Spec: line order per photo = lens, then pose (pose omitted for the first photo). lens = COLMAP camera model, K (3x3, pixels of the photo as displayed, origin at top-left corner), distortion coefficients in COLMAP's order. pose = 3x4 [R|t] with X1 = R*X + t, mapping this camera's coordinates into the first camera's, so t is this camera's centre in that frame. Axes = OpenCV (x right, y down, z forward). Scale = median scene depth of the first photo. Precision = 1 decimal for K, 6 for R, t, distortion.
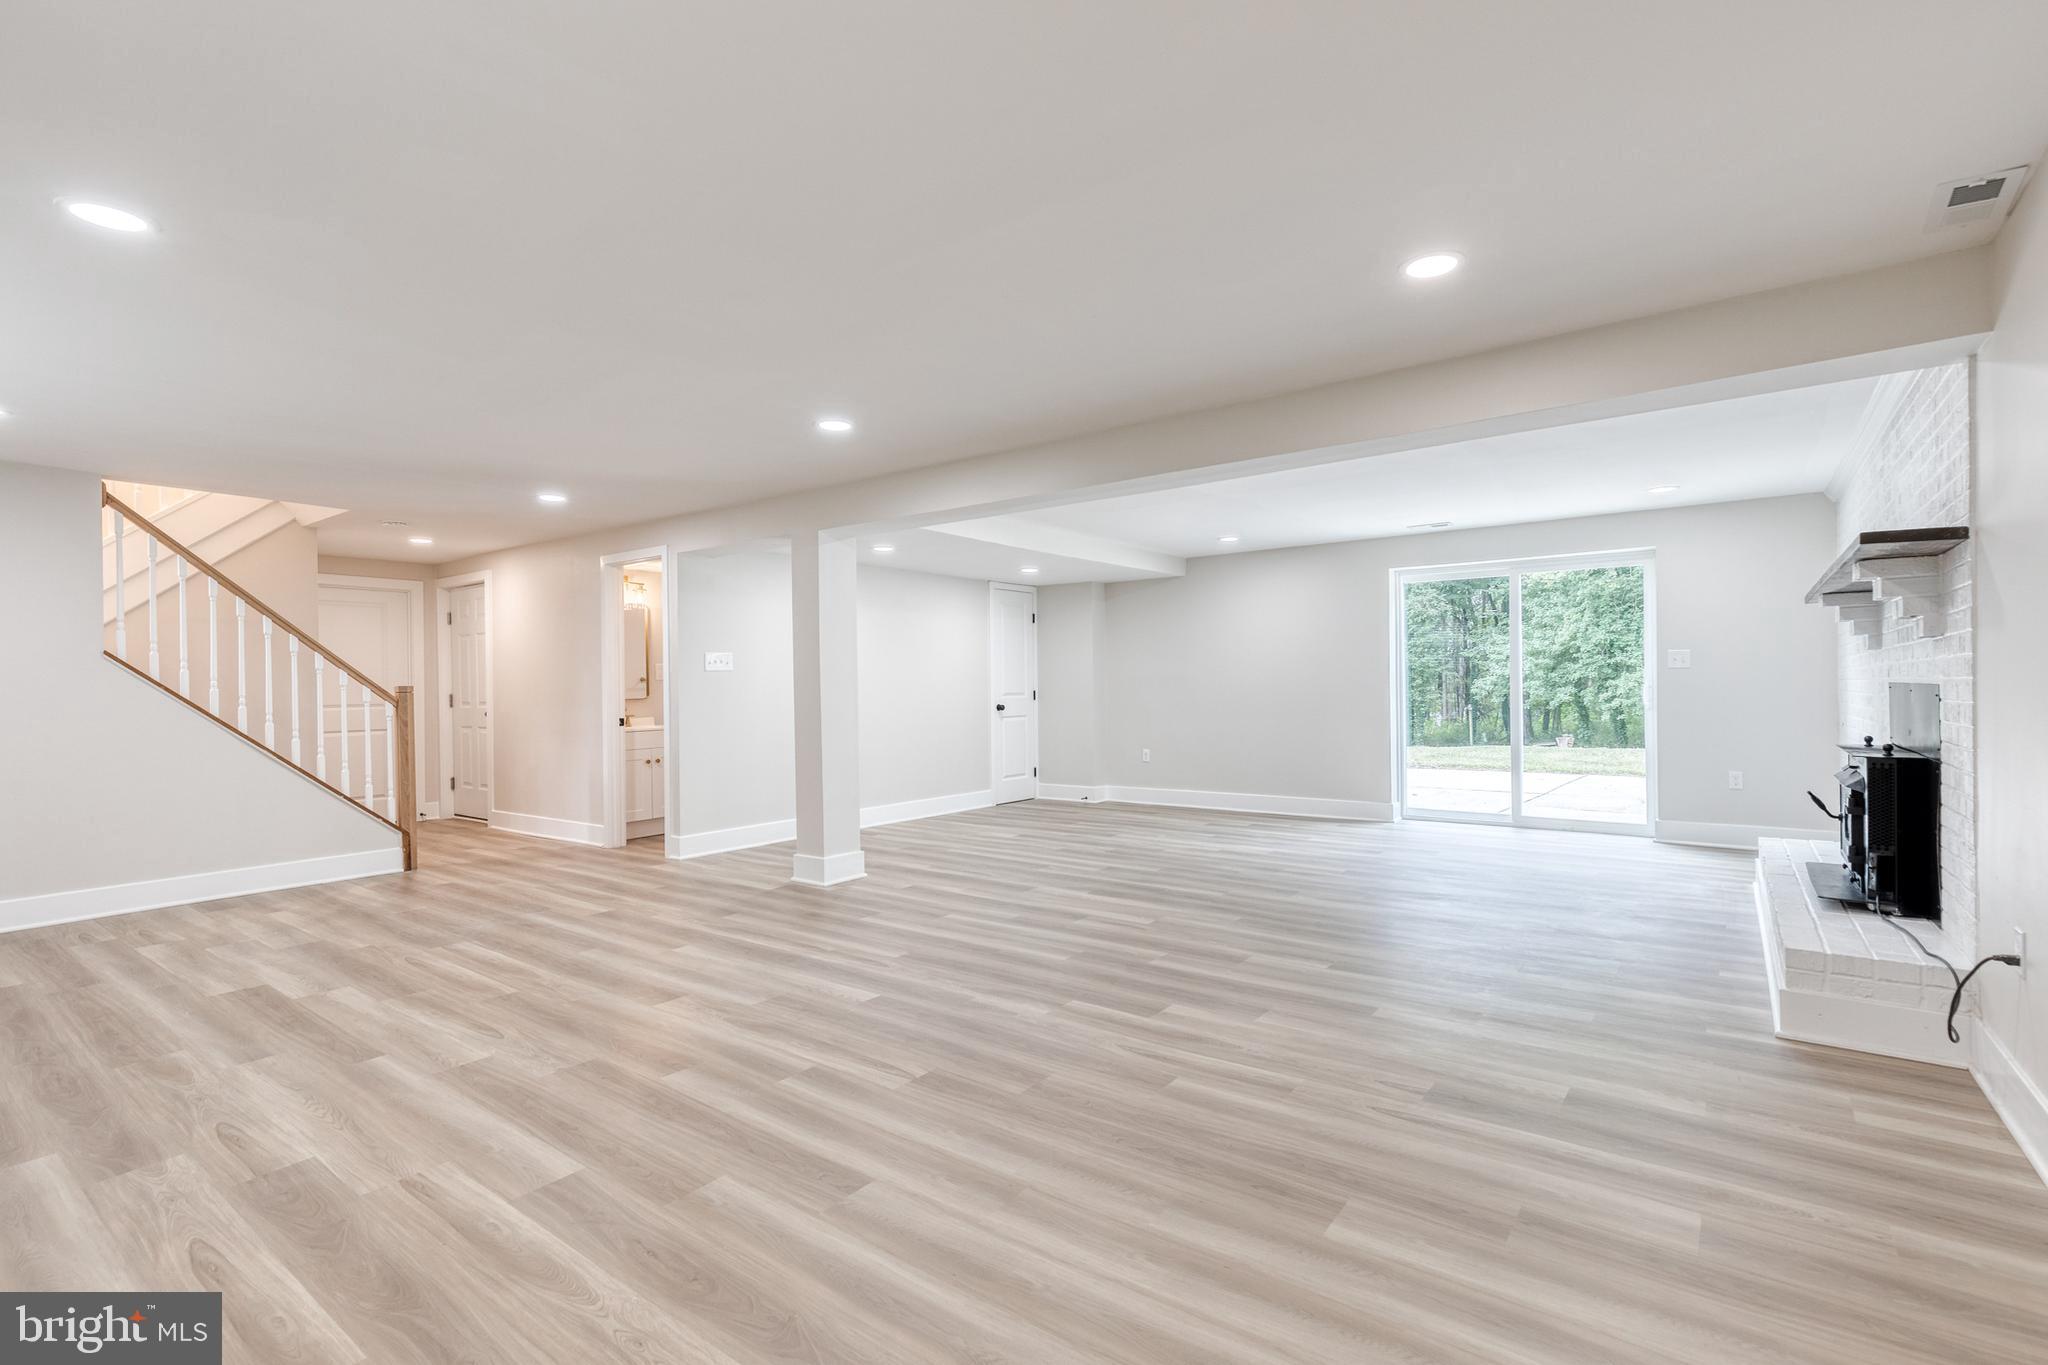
lens RADIAL K [[921.2, 0, 1034.6], [0, 921.2, 684.5], [0, 0, 1]] dist [0.005126, 0.000510]
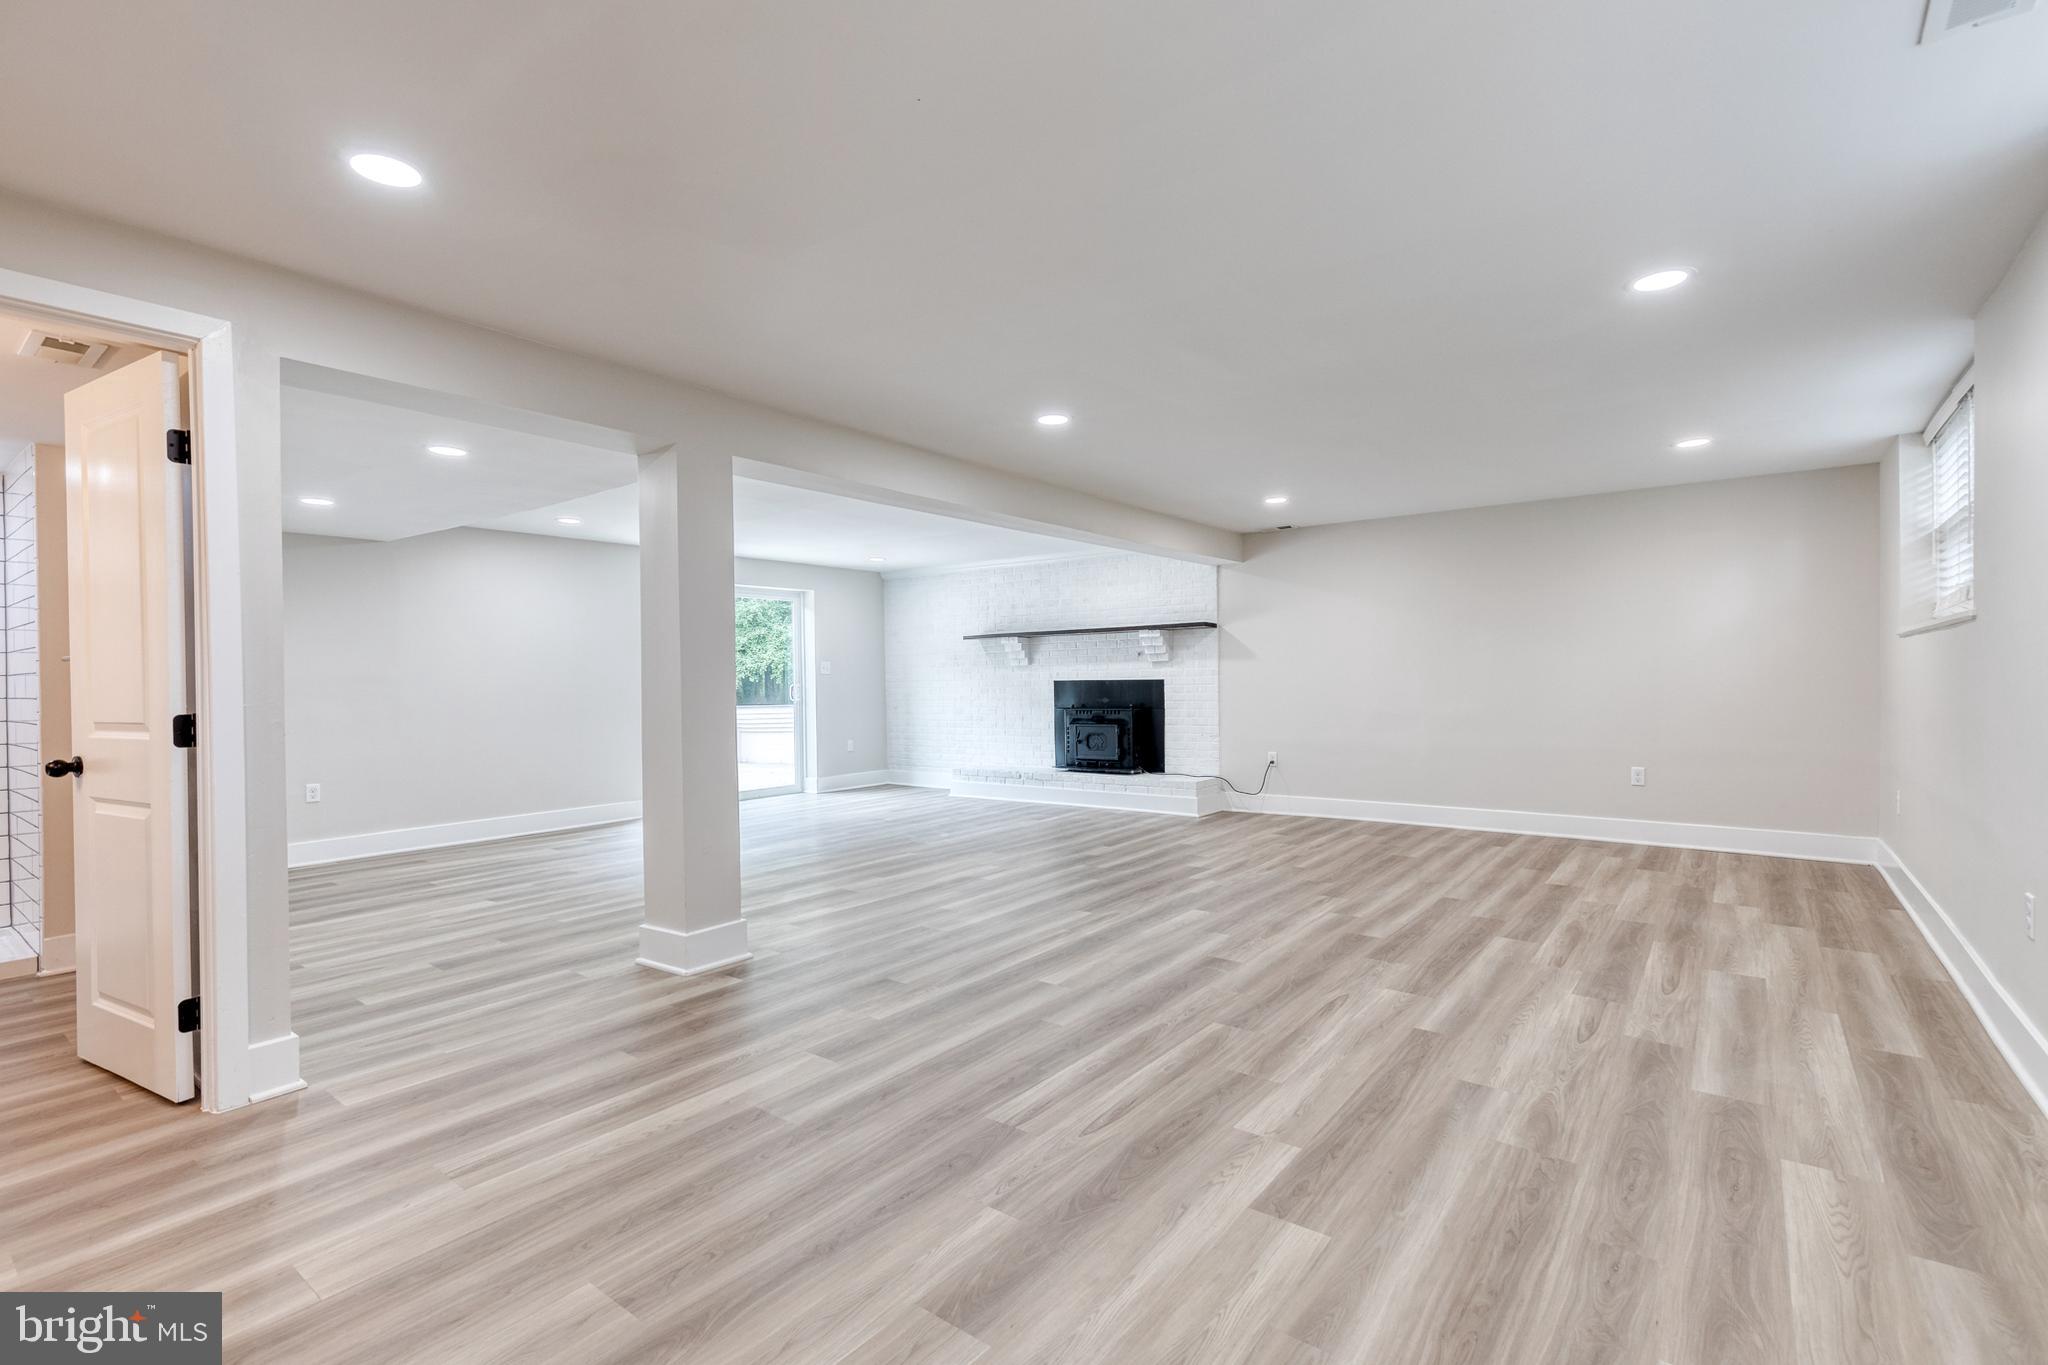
lens RADIAL K [[921.2, 0, 1034.9], [0, 921.2, 683.1], [0, 0, 1]] dist [0.005126, 0.000510]
pose [[0.016934, 0.008479, 0.999821, -1.602134], [0.013238, 0.999874, -0.008704, 0.027373], [-0.999769, 0.013383, 0.016820, 1.299516]]
